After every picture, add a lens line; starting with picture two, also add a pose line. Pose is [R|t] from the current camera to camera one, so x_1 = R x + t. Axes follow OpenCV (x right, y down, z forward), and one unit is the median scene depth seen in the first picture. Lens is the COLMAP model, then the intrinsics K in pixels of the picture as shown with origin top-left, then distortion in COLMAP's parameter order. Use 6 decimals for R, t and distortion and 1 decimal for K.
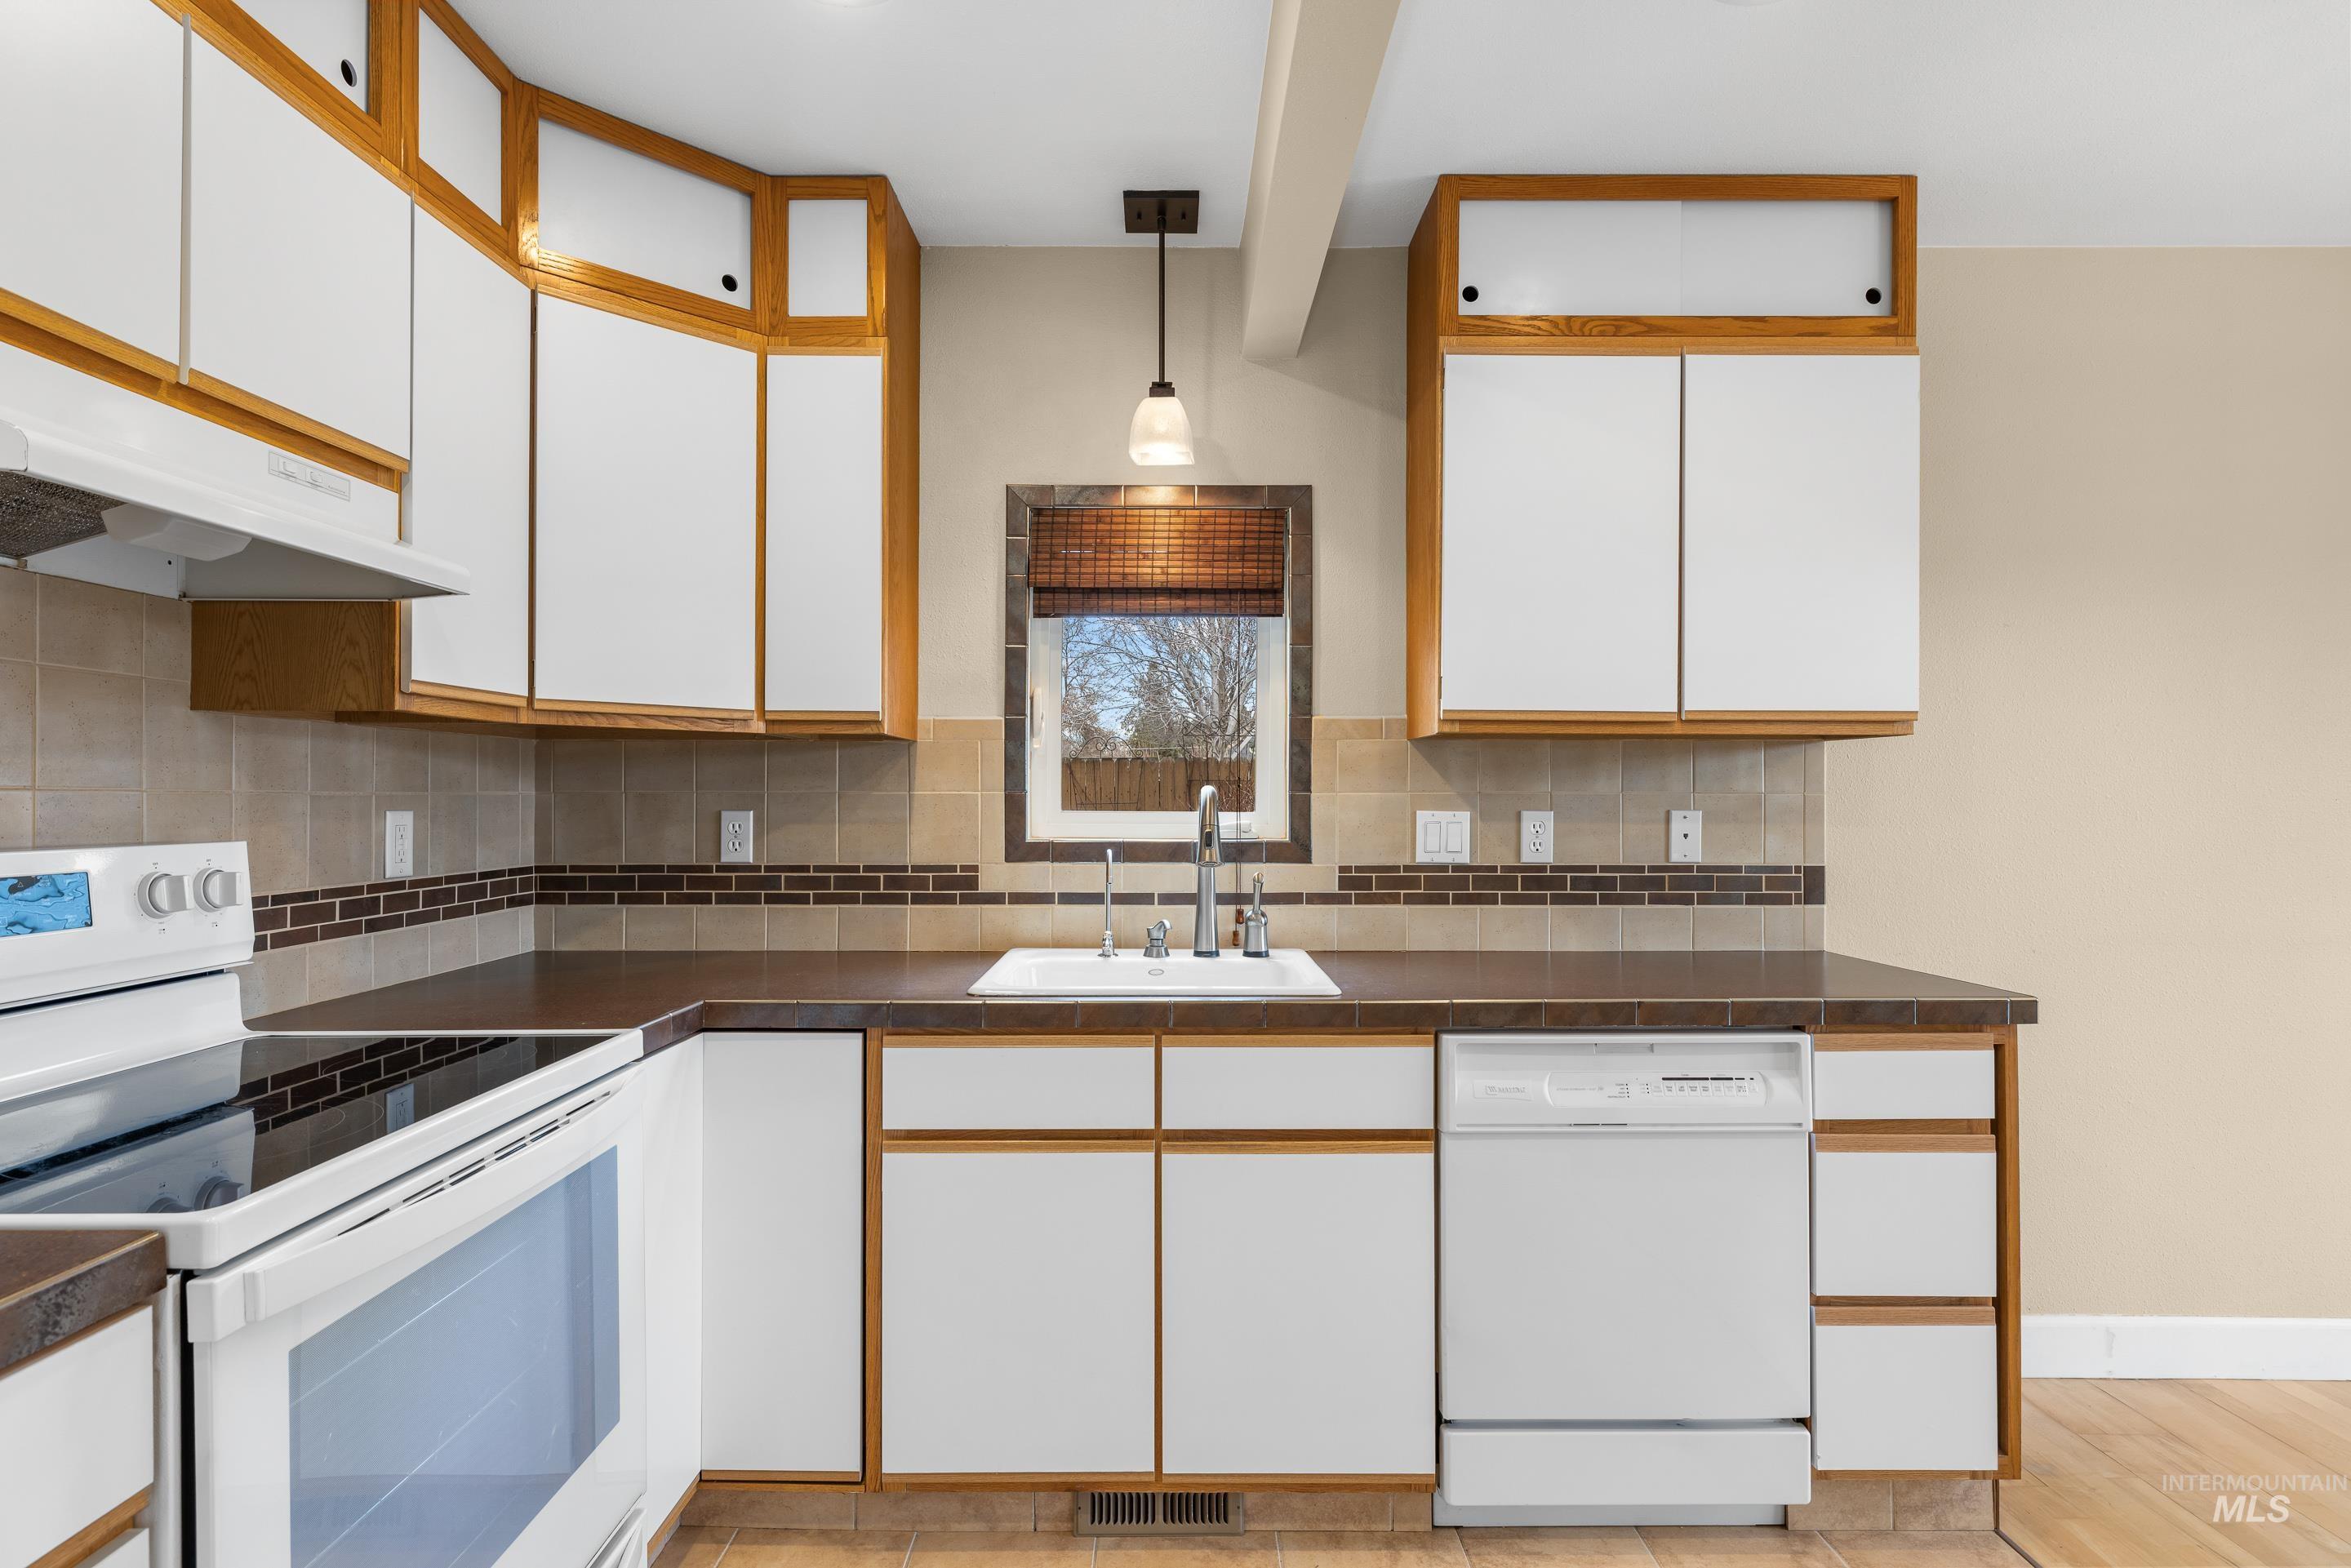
lens RADIAL K [[1201.3, 0, 1163.6], [0, 1201.3, 790.1], [0, 0, 1]] dist [-0.000504, -0.000384]
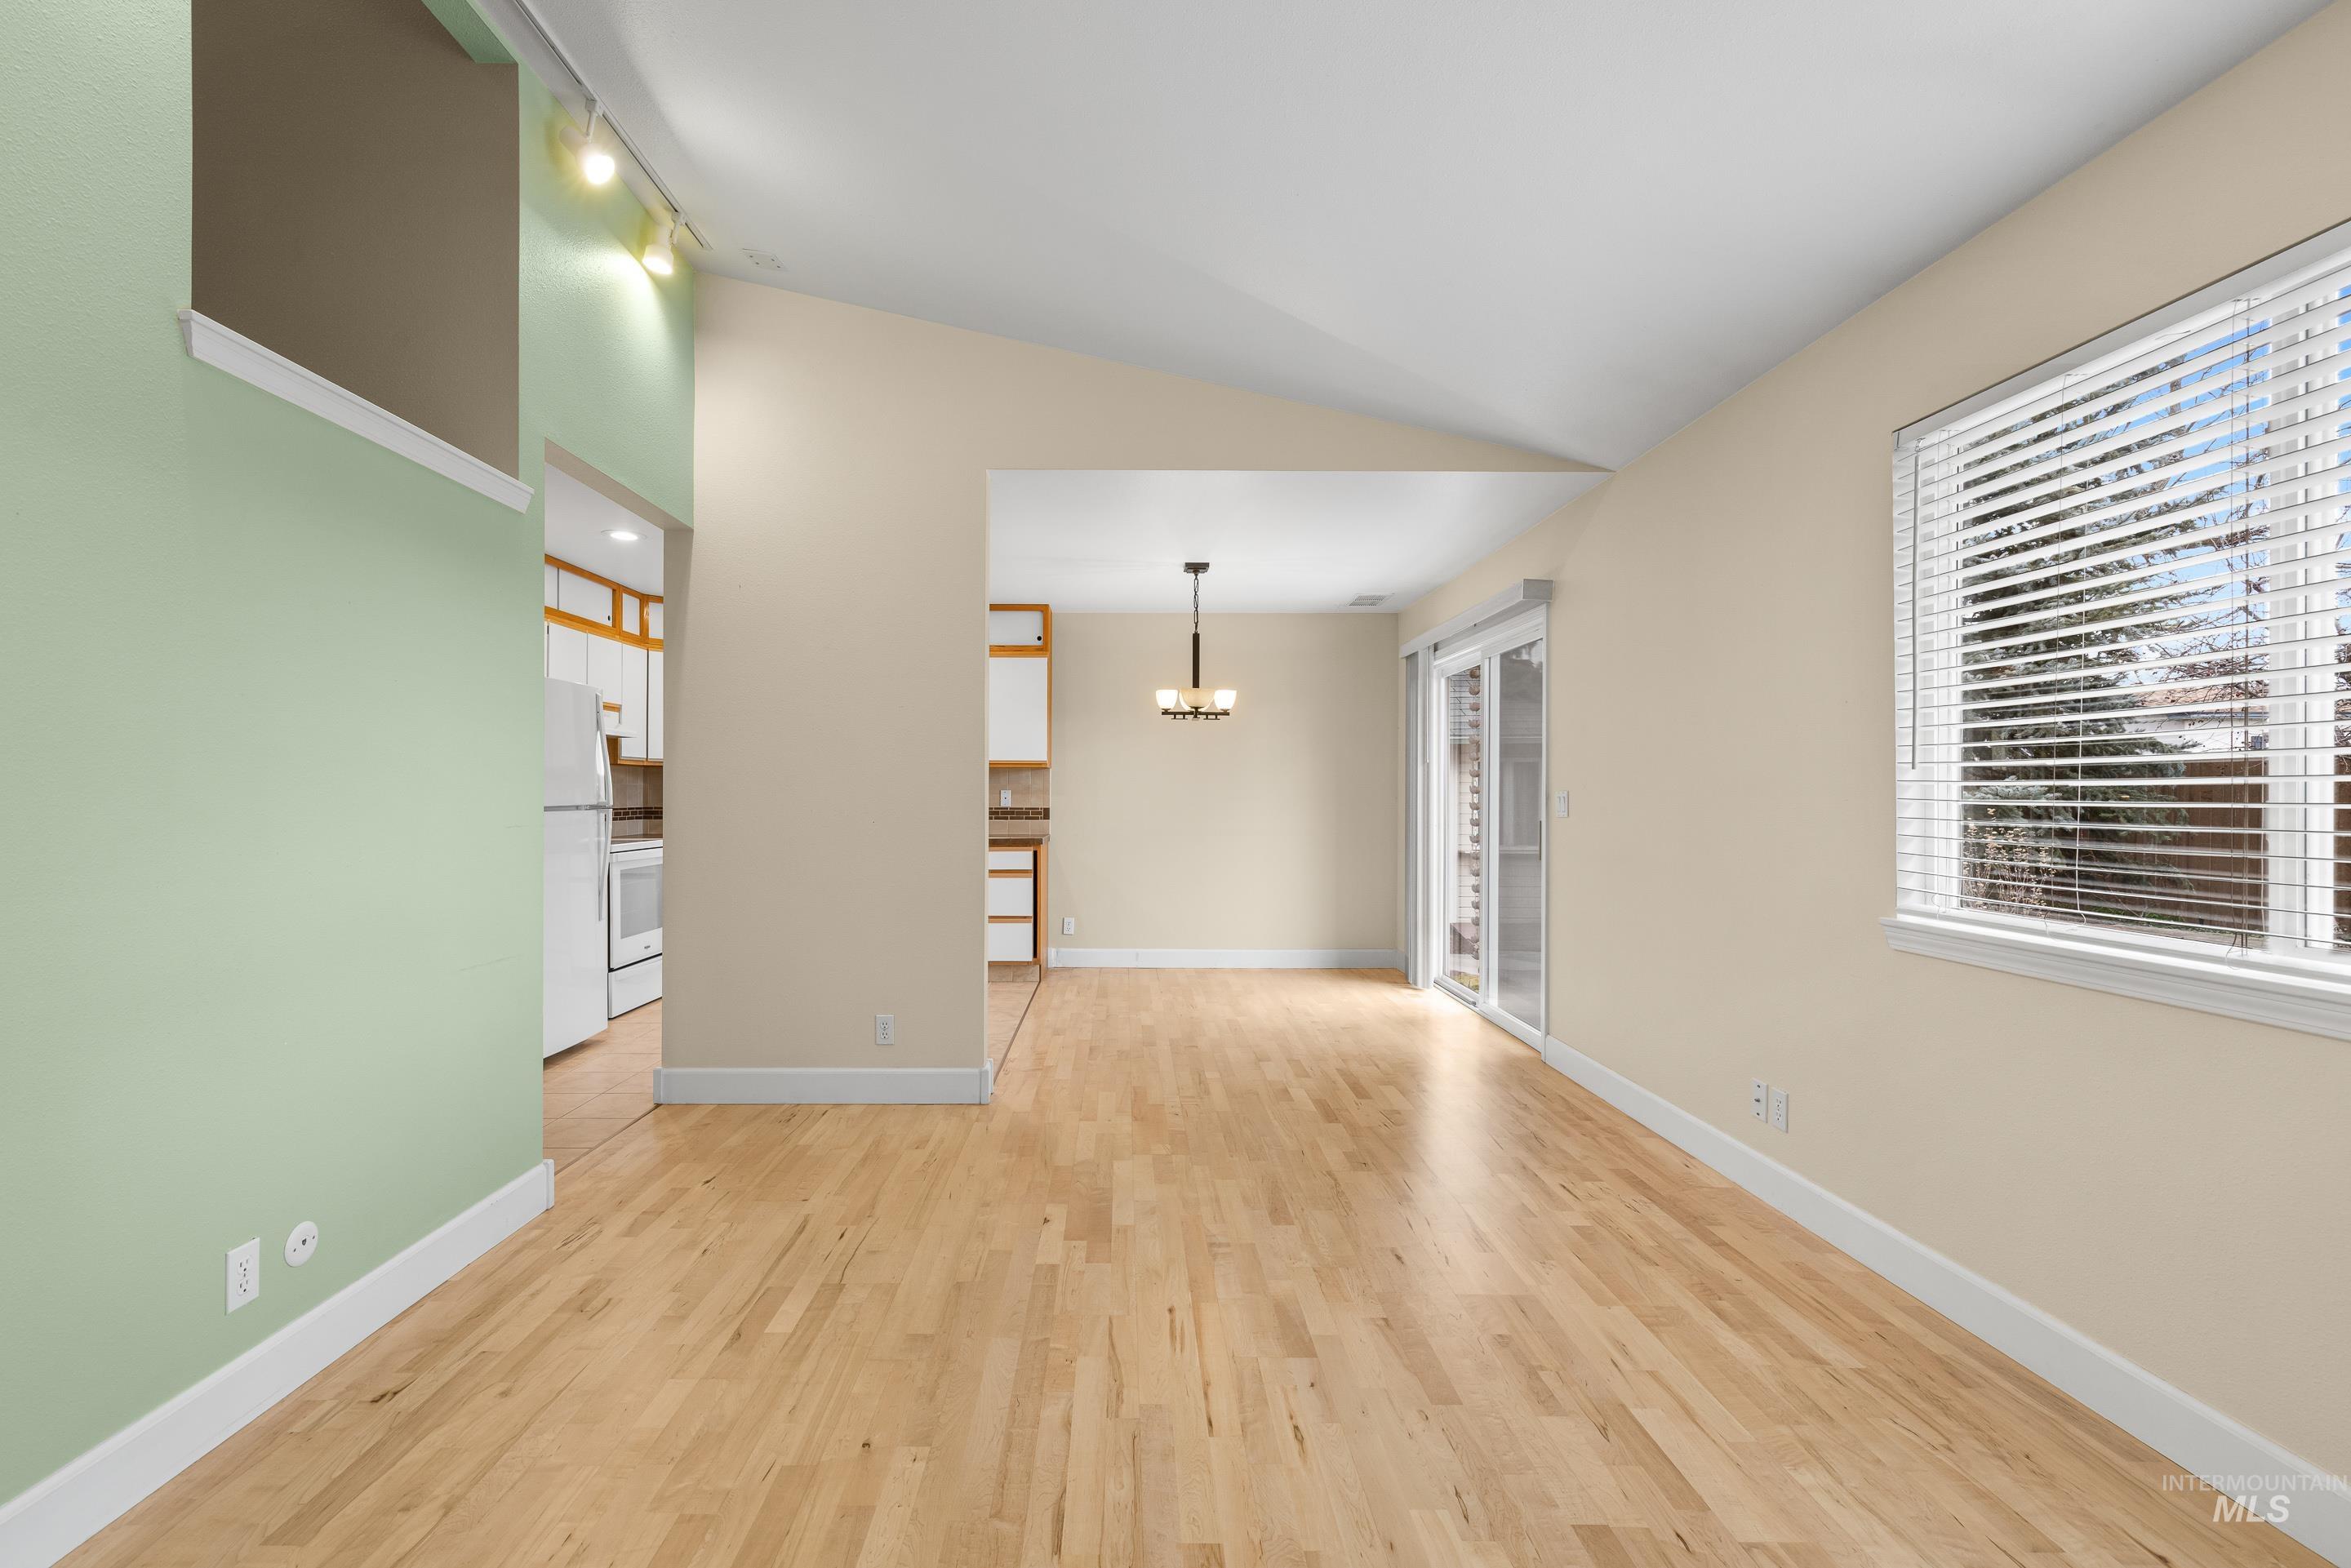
lens RADIAL K [[1010.0, 0, 1125.0], [0, 1010.0, 792.3], [0, 0, 1]] dist [0.003059, -0.000019]
pose [[0.999985, 0.001375, 0.005390, 0.795410], [-0.001385, 0.999997, 0.001984, 0.018072], [-0.005387, -0.001992, 0.999984, -1.811819]]
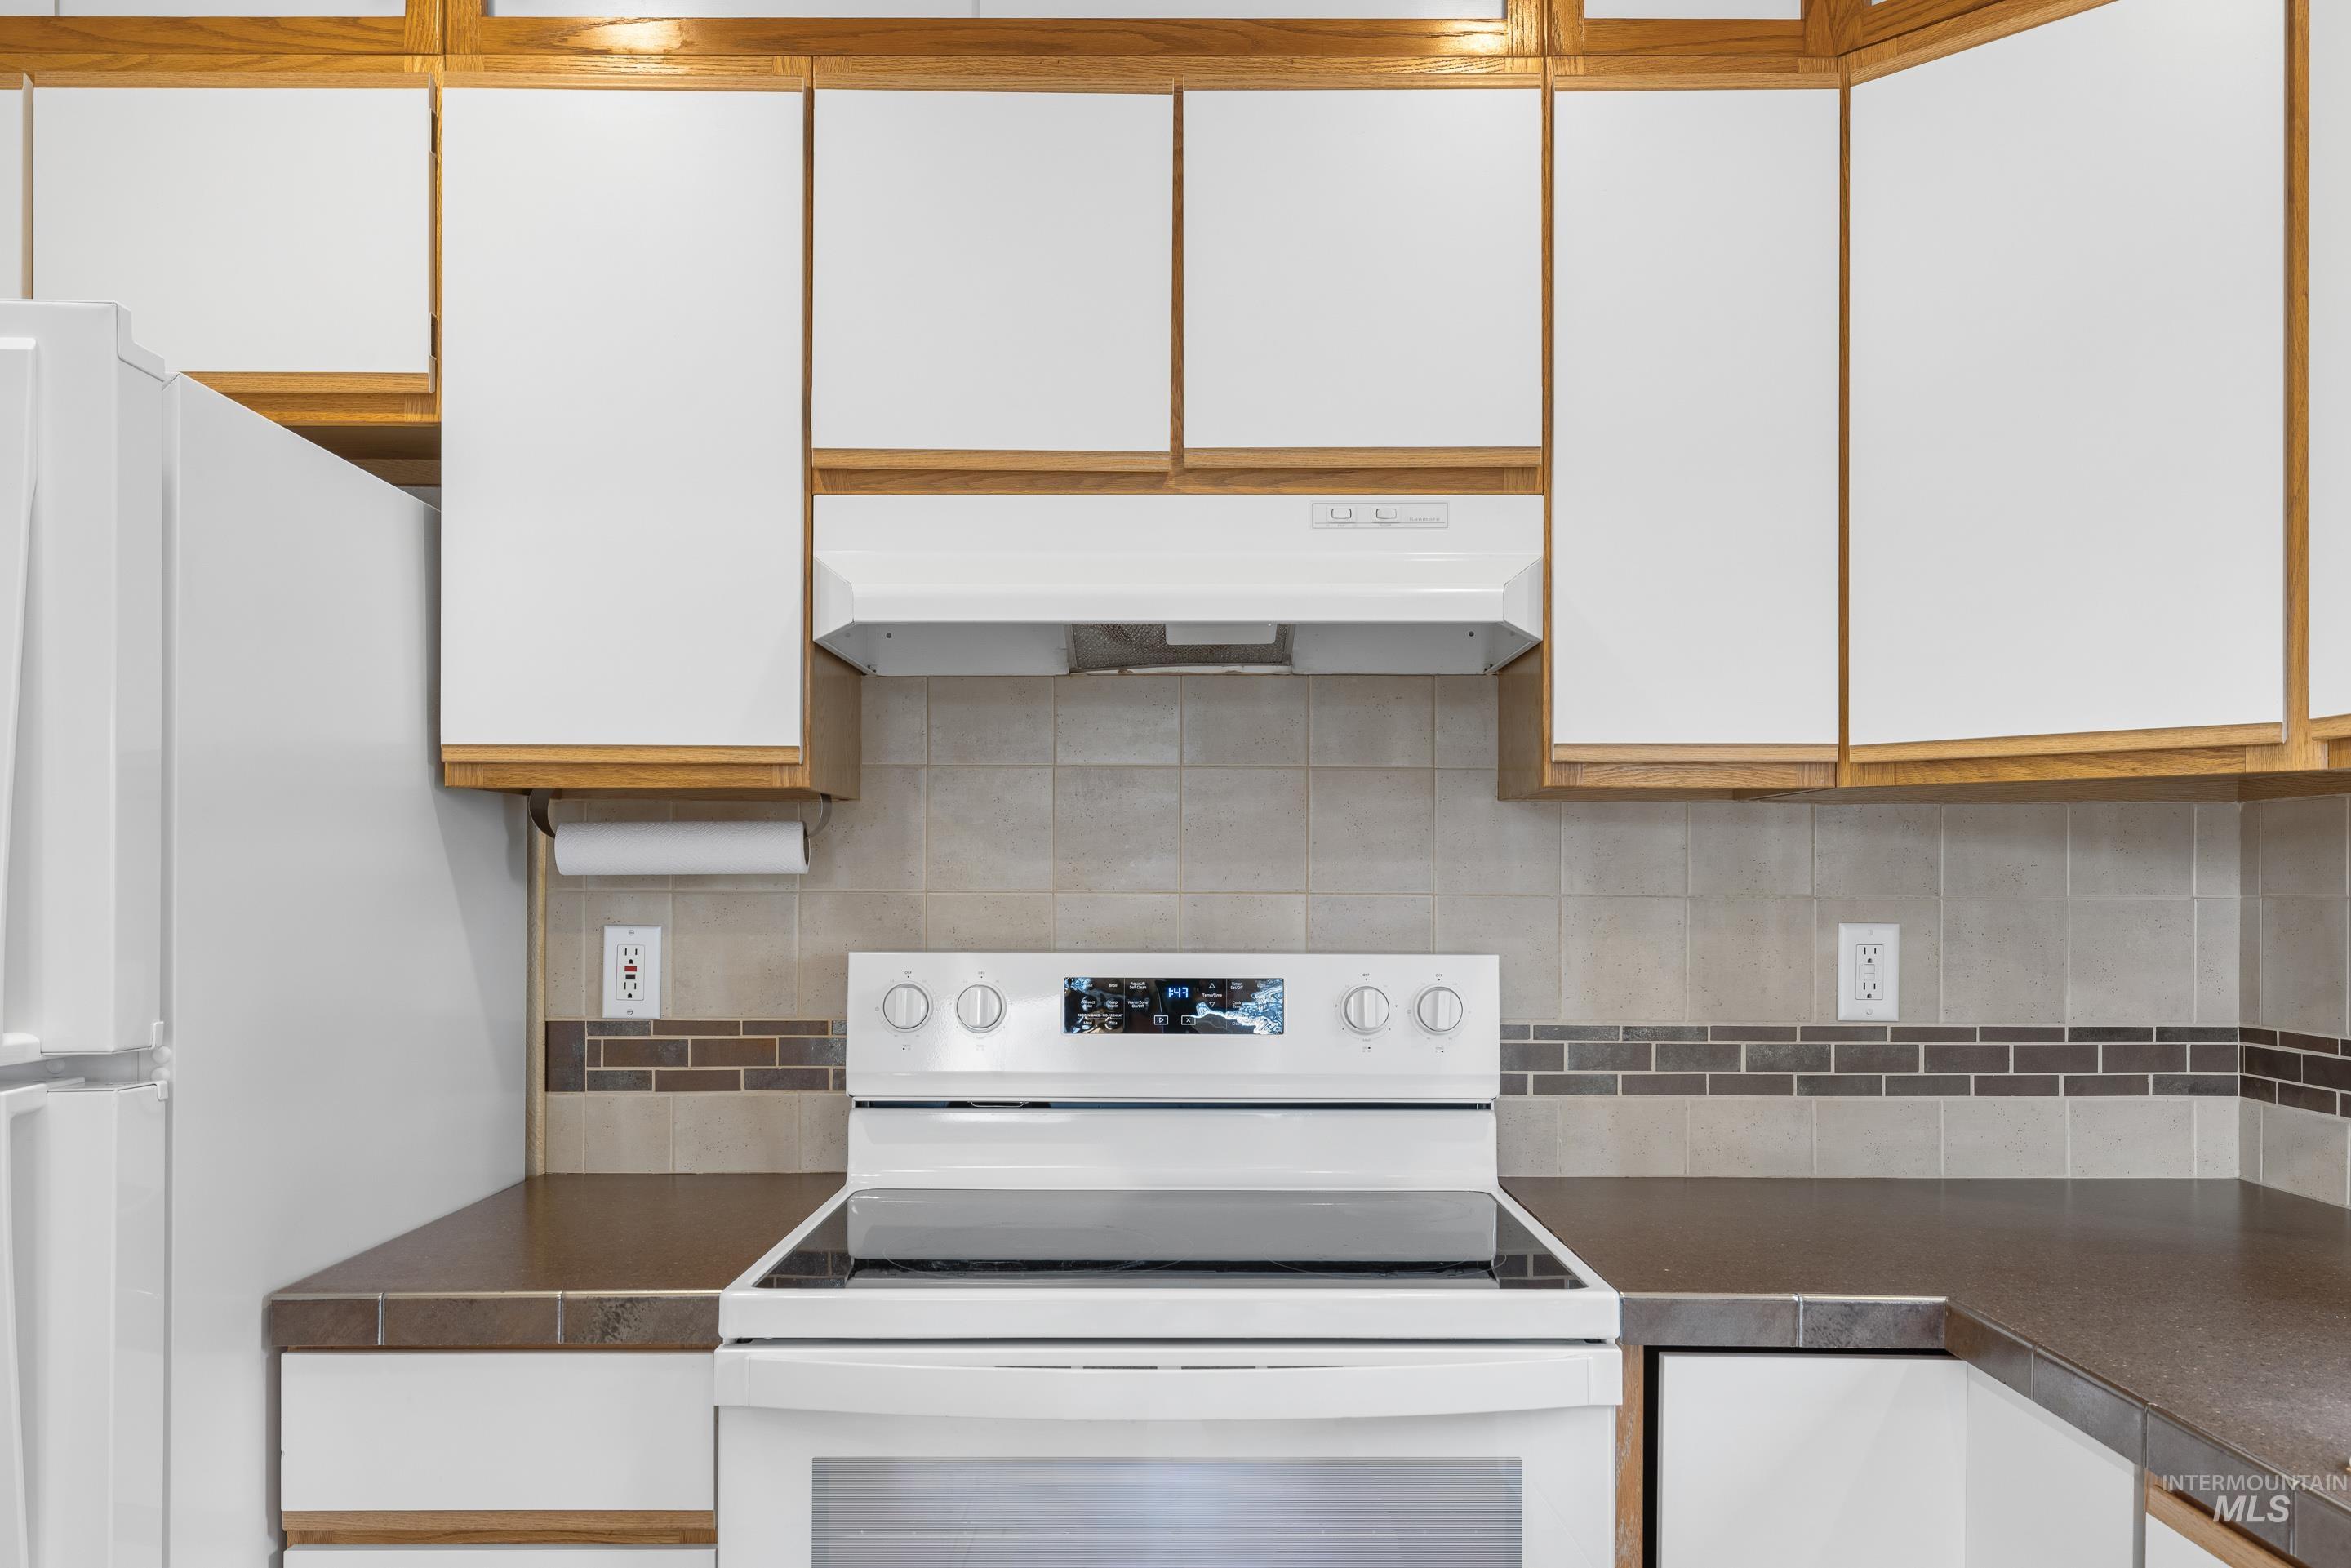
lens RADIAL K [[1730.8, 0, 1190.6], [0, 1730.8, 881.8], [0, 0, 1]] dist [-0.001697, 0.001073]
pose [[0.012774, -0.002535, -0.999915, 0.299862], [0.001676, 0.999995, -0.002514, -0.003960], [0.999917, -0.001643, 0.012779, 0.540832]]
